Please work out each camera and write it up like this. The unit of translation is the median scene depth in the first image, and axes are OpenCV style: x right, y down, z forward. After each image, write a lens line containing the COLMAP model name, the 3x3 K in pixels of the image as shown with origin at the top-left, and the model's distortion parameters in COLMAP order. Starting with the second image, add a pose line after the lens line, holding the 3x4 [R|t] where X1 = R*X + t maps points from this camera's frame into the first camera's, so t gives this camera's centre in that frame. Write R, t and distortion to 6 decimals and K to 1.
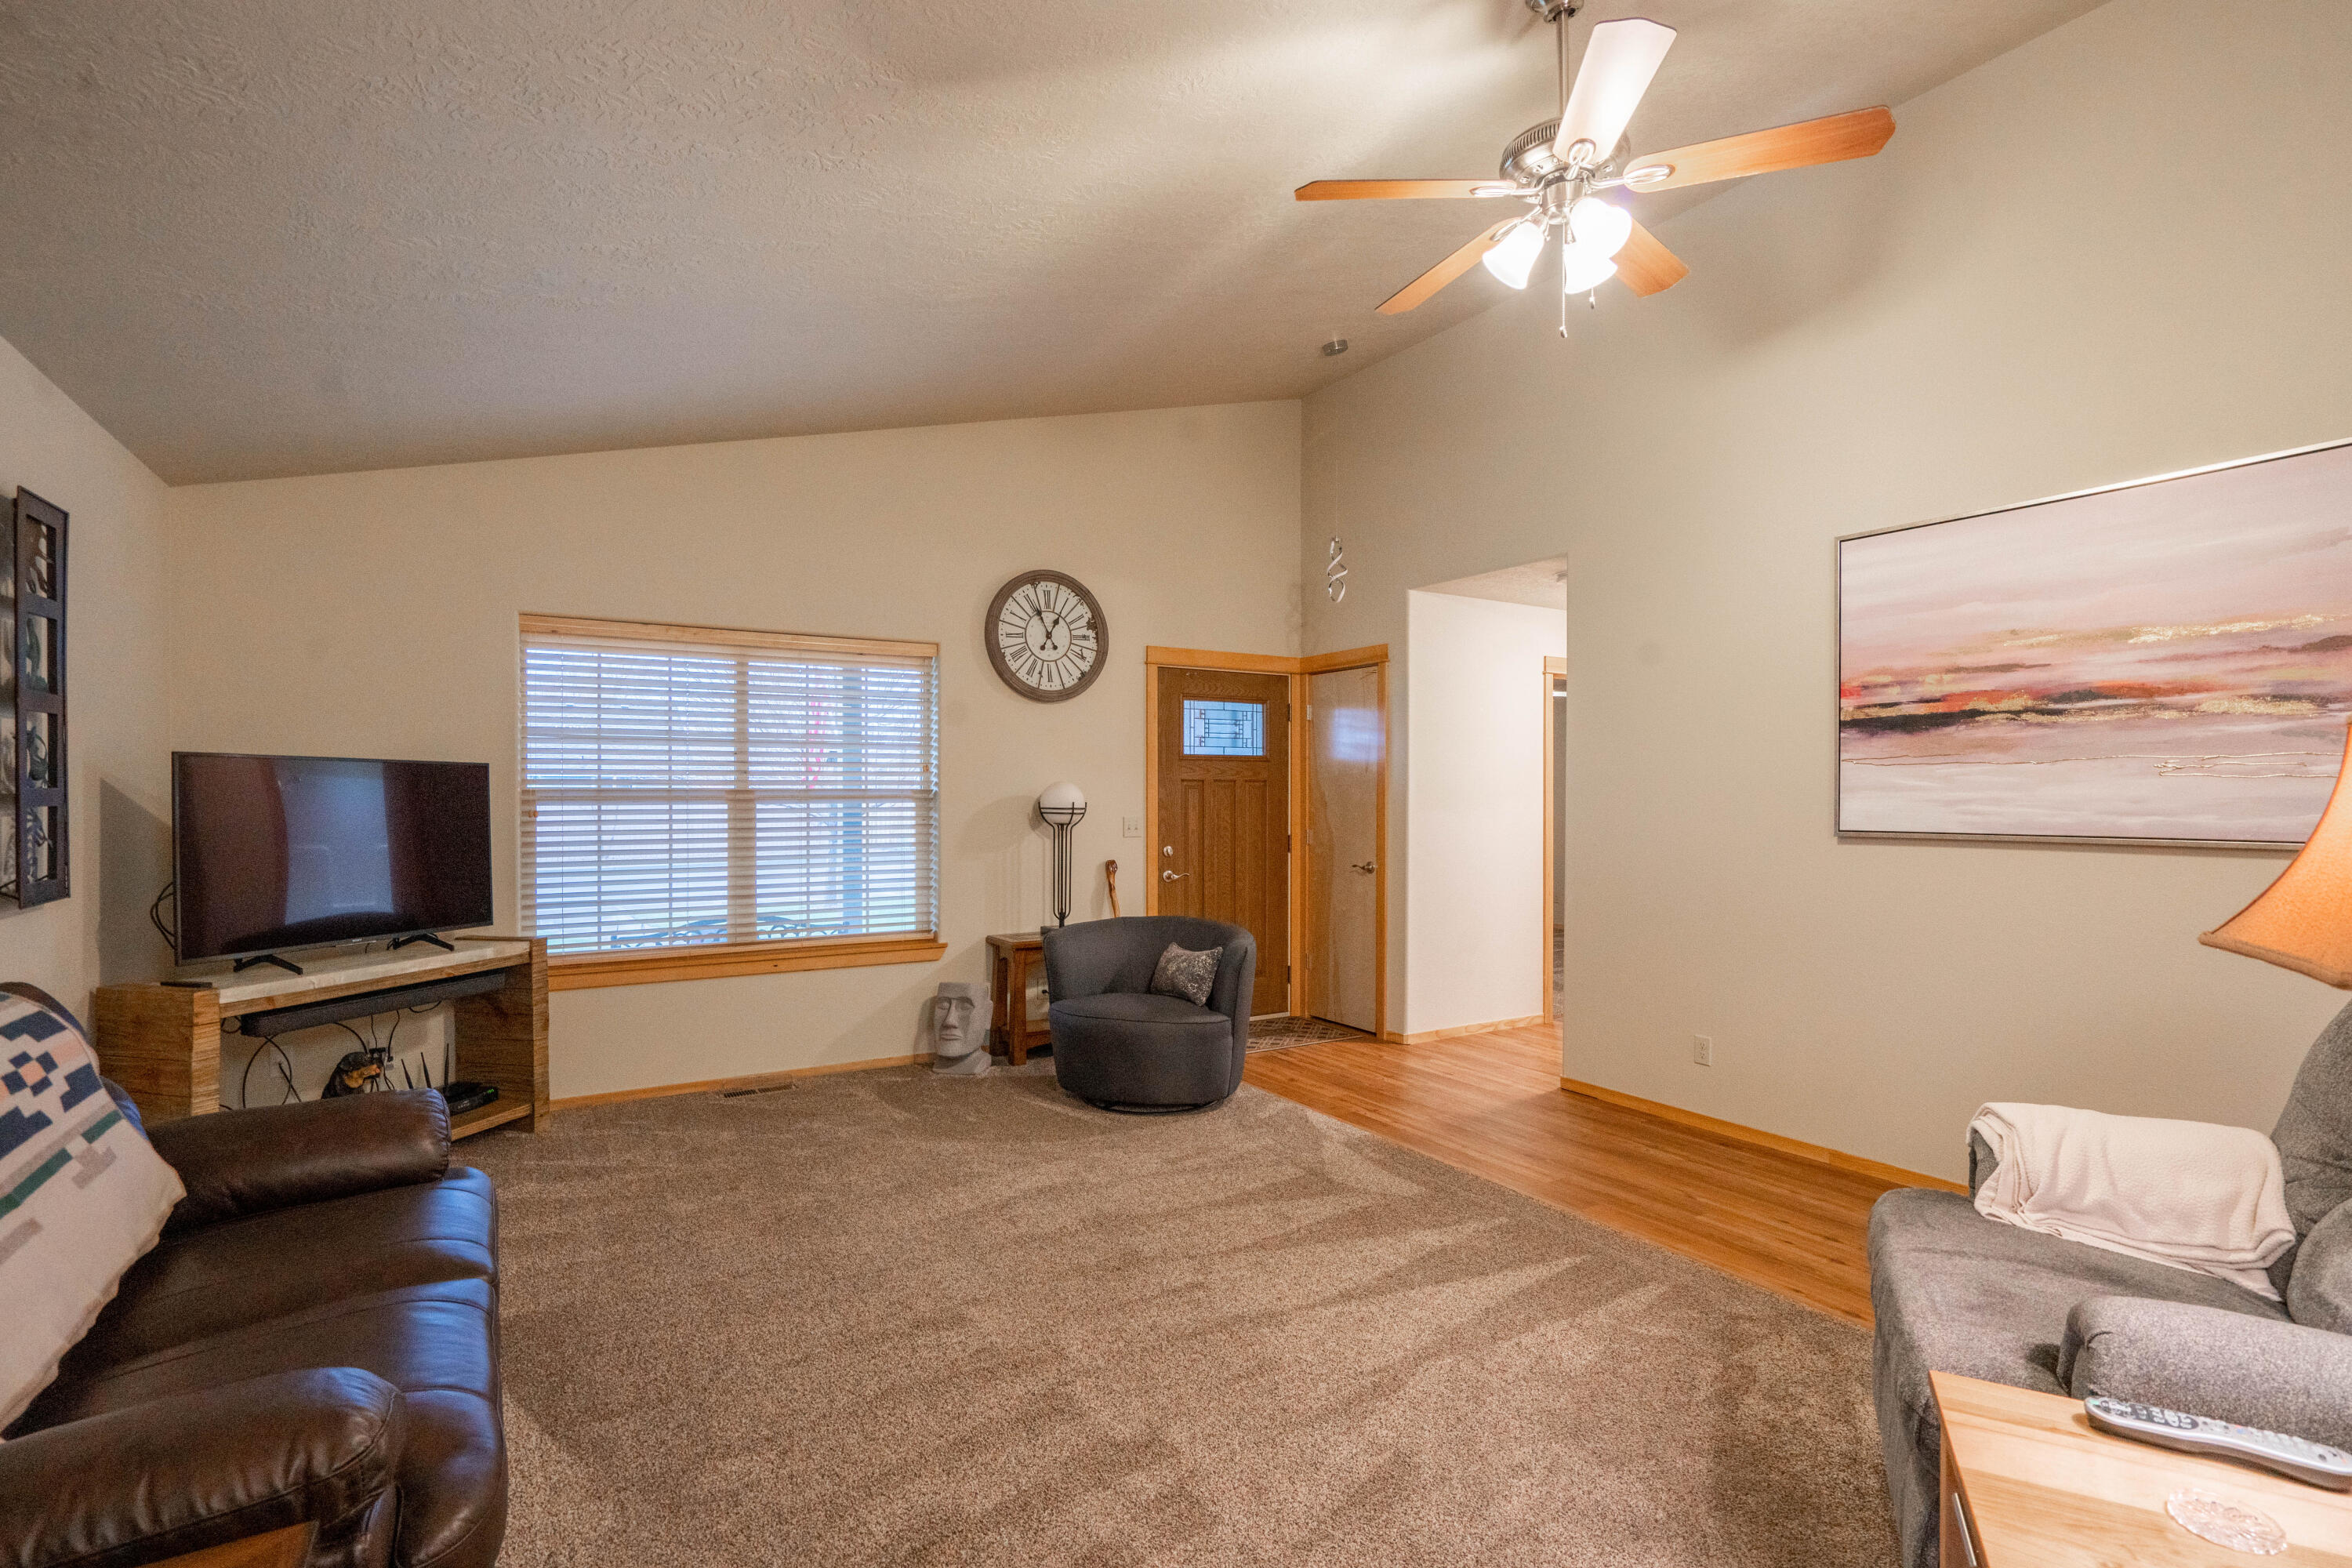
lens RADIAL K [[1064.2, 0, 1167.5], [0, 1064.2, 810.3], [0, 0, 1]] dist [-0.009367, 0.004535]
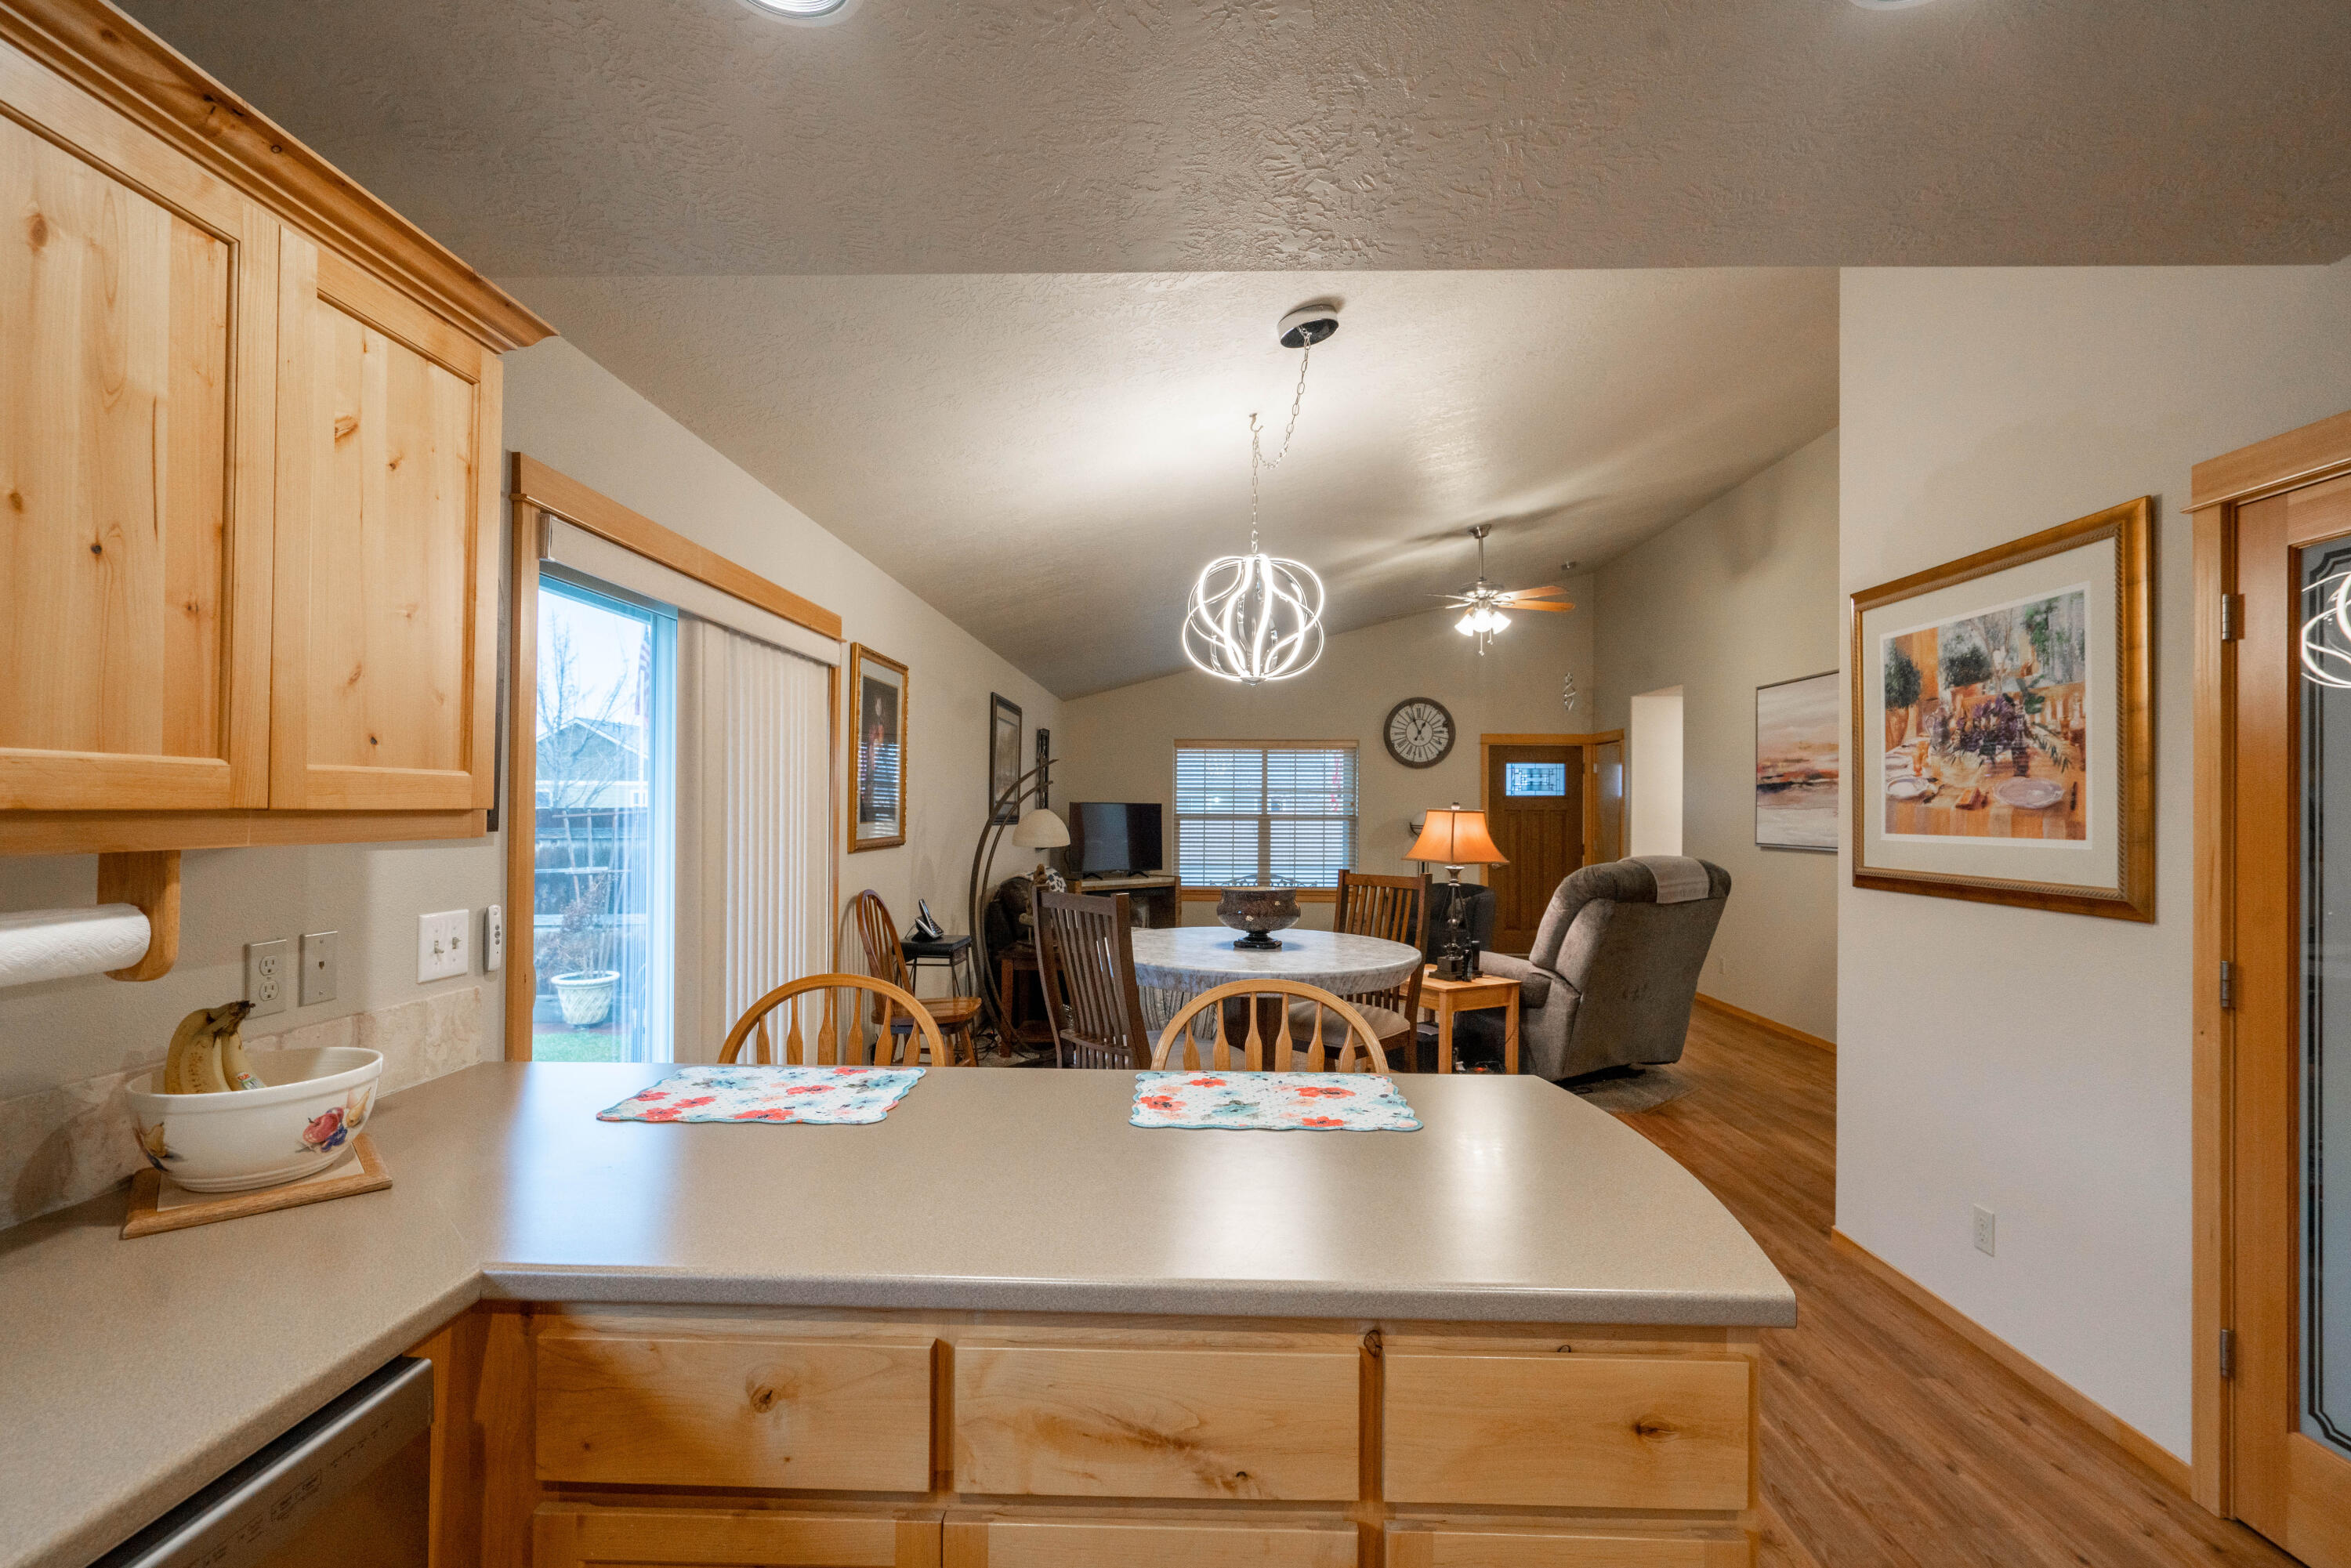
lens RADIAL K [[1063.7, 0, 1180.2], [0, 1063.7, 799.4], [0, 0, 1]] dist [-0.009367, 0.004535]
pose [[0.848693, 0.000214, -0.528886, 0.524308], [-0.014403, 0.999638, -0.022708, 0.000225], [0.528690, 0.026889, 0.848389, -0.802549]]
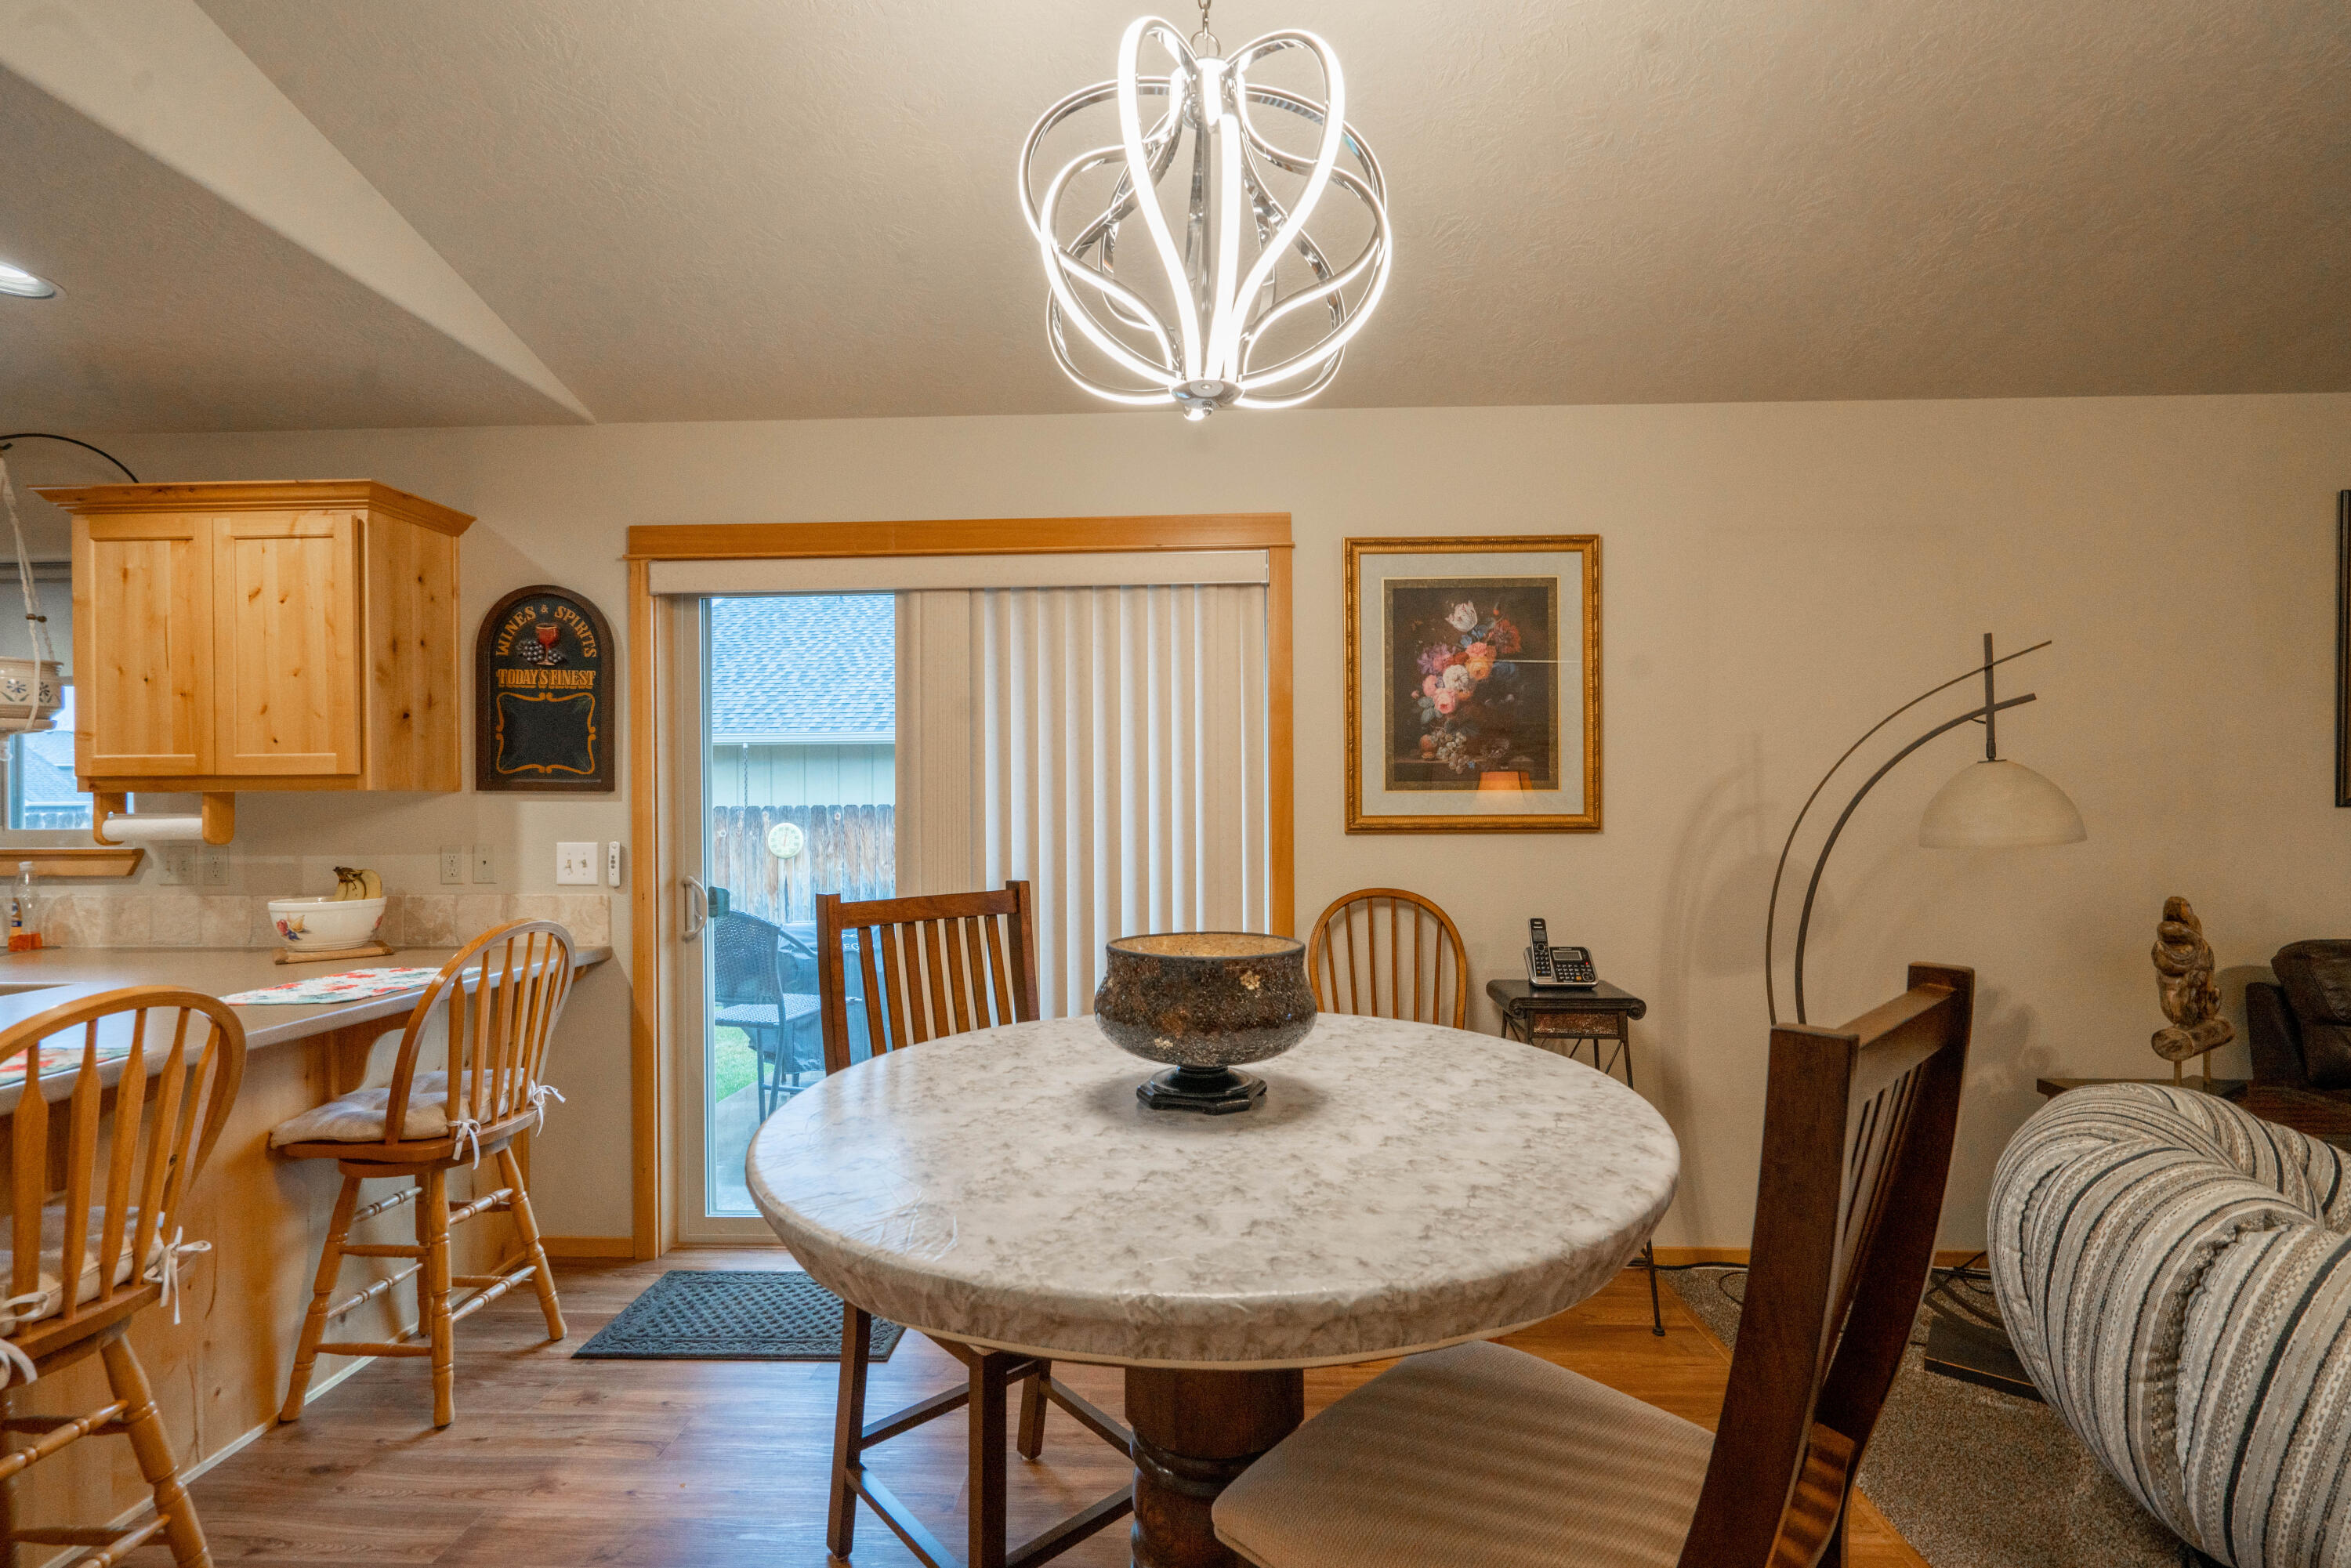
lens RADIAL K [[1063.7, 0, 1183.7], [0, 1063.7, 797.2], [0, 0, 1]] dist [-0.009367, 0.004535]
pose [[-0.536453, -0.000131, -0.843930, 0.424697], [-0.008884, 0.999945, 0.005492, 0.003695], [0.843884, 0.010444, -0.536425, -0.051506]]
